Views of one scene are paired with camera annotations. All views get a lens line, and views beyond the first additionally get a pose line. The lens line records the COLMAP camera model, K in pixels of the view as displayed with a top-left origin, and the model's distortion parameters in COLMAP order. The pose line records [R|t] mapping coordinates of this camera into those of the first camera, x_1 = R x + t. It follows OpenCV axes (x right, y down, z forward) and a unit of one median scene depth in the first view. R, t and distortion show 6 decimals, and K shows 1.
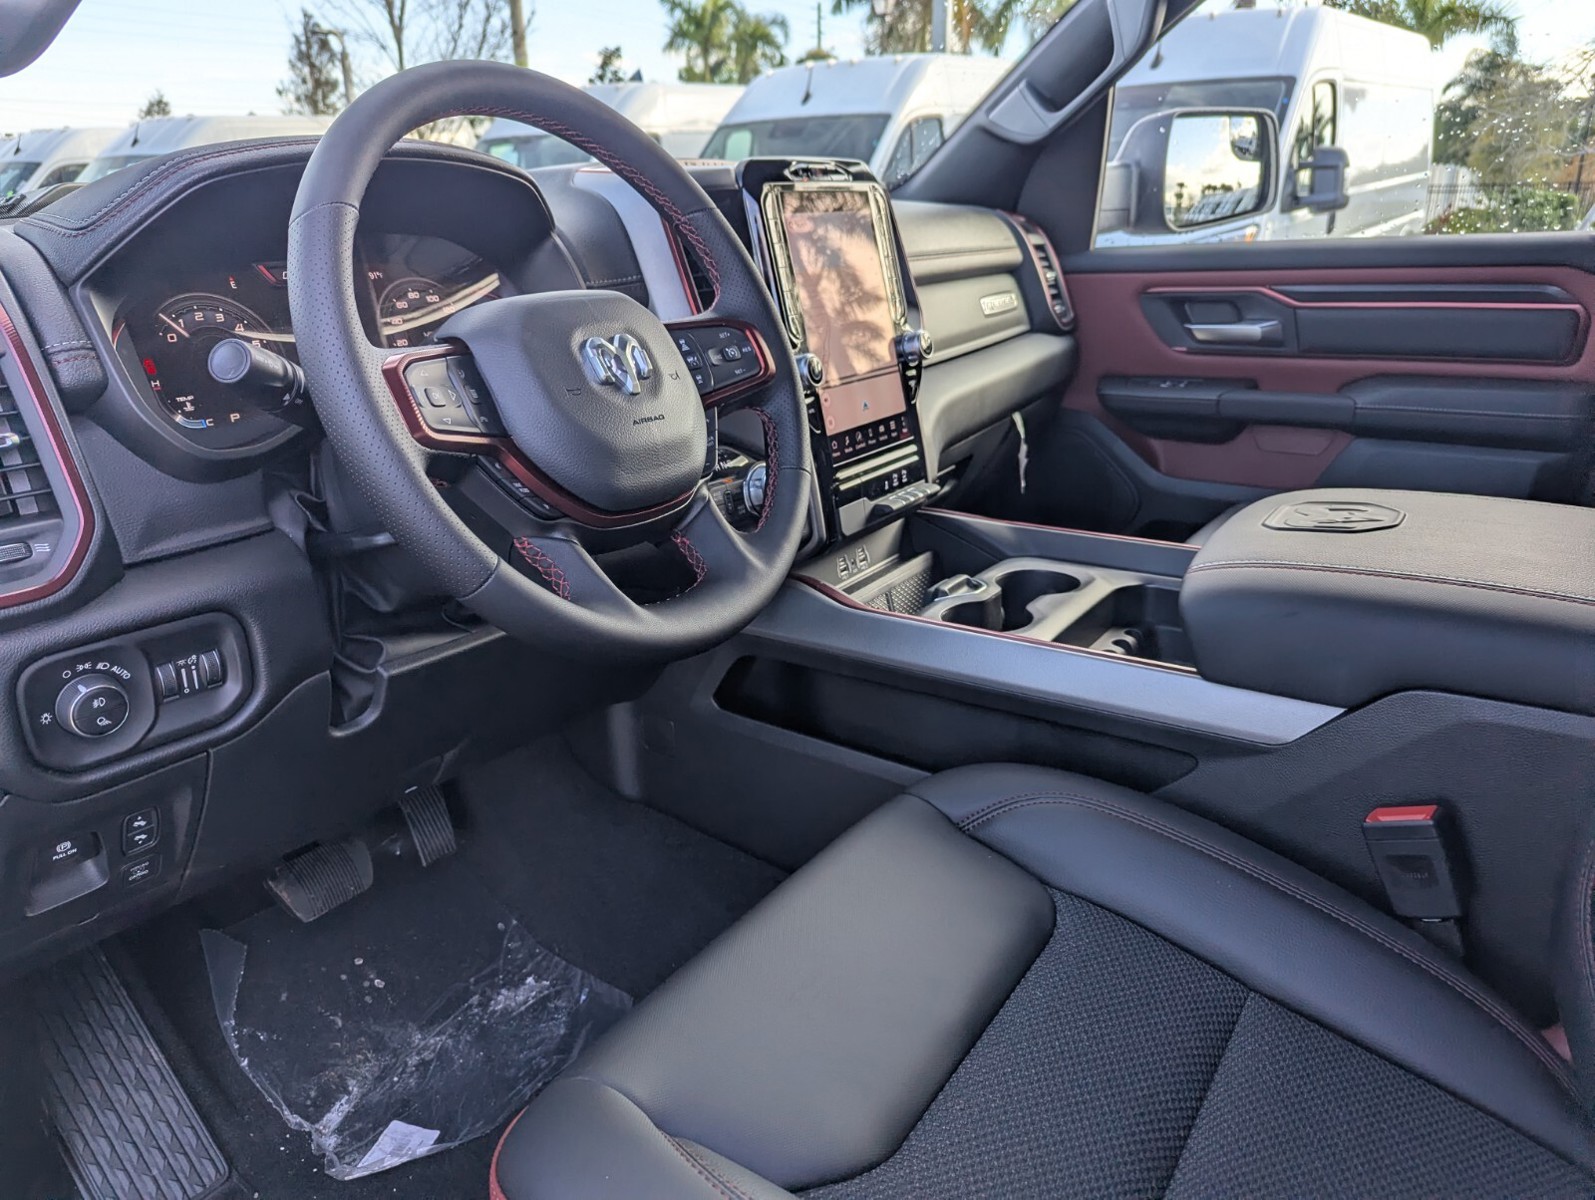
lens RADIAL K [[1110.9, 0, 770.4], [0, 1110.9, 568.0], [0, 0, 1]] dist [0.039858, -0.033311]
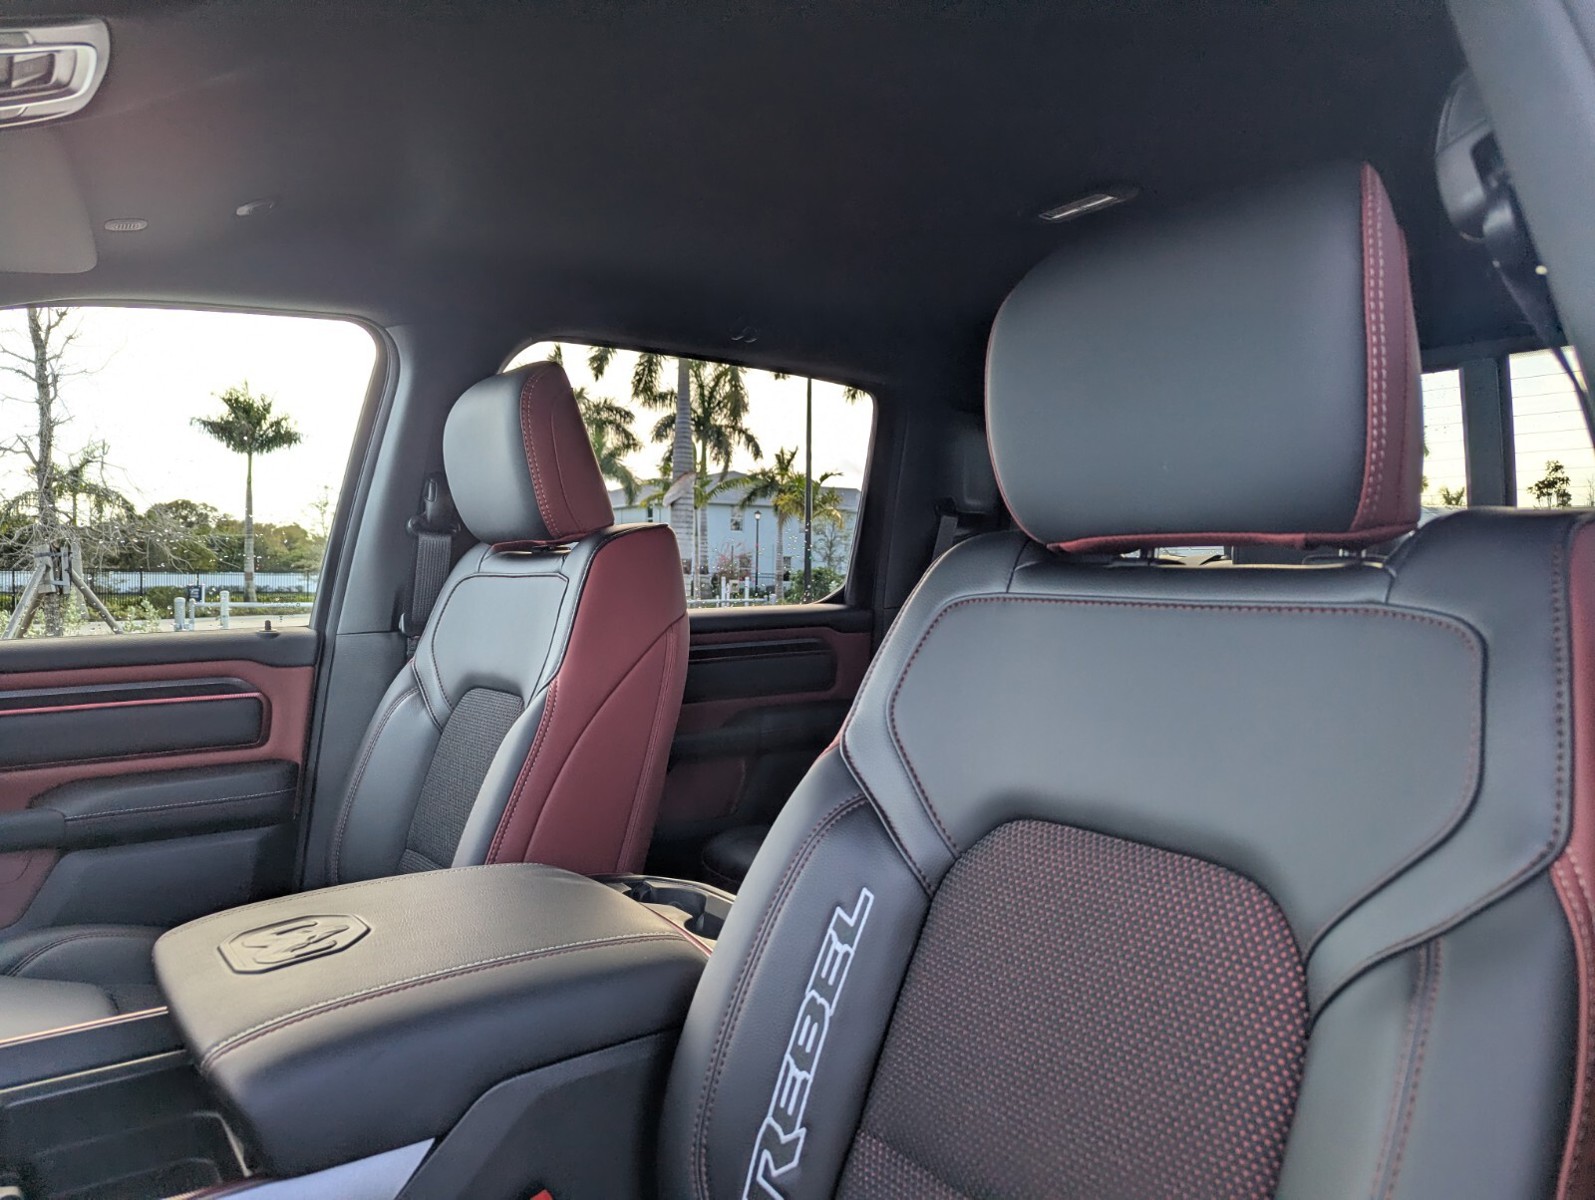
lens RADIAL K [[1110.9, 0, 770.4], [0, 1110.9, 568.0], [0, 0, 1]] dist [0.039858, -0.033311]
pose [[0.337568, 0.029288, 0.940846, -0.206499], [0.276600, 0.952303, -0.128887, -0.093096], [-0.899745, 0.303746, 0.313365, 0.219113]]
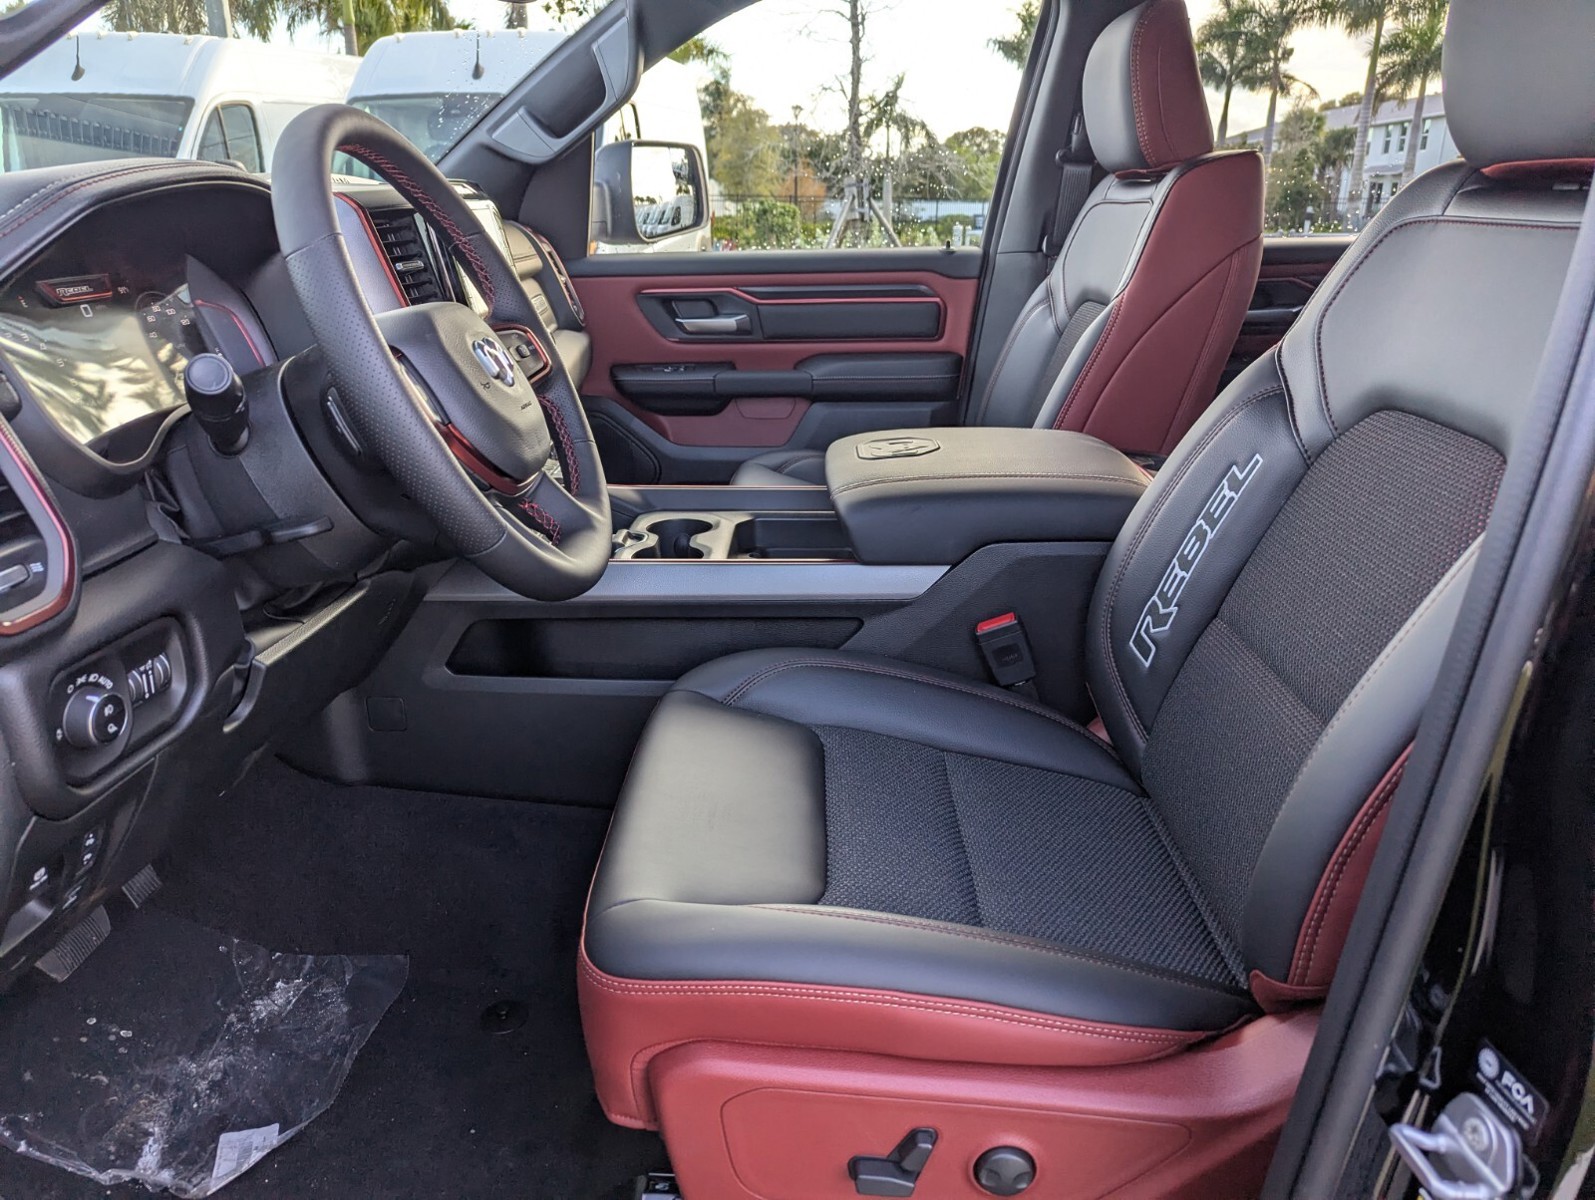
lens RADIAL K [[1110.9, 0, 770.4], [0, 1110.9, 568.0], [0, 0, 1]] dist [0.039858, -0.033311]
pose [[0.840542, -0.145922, 0.521724, -0.346097], [0.144870, 0.988512, 0.043082, 0.019376], [-0.522017, 0.039370, 0.852026, -0.119238]]
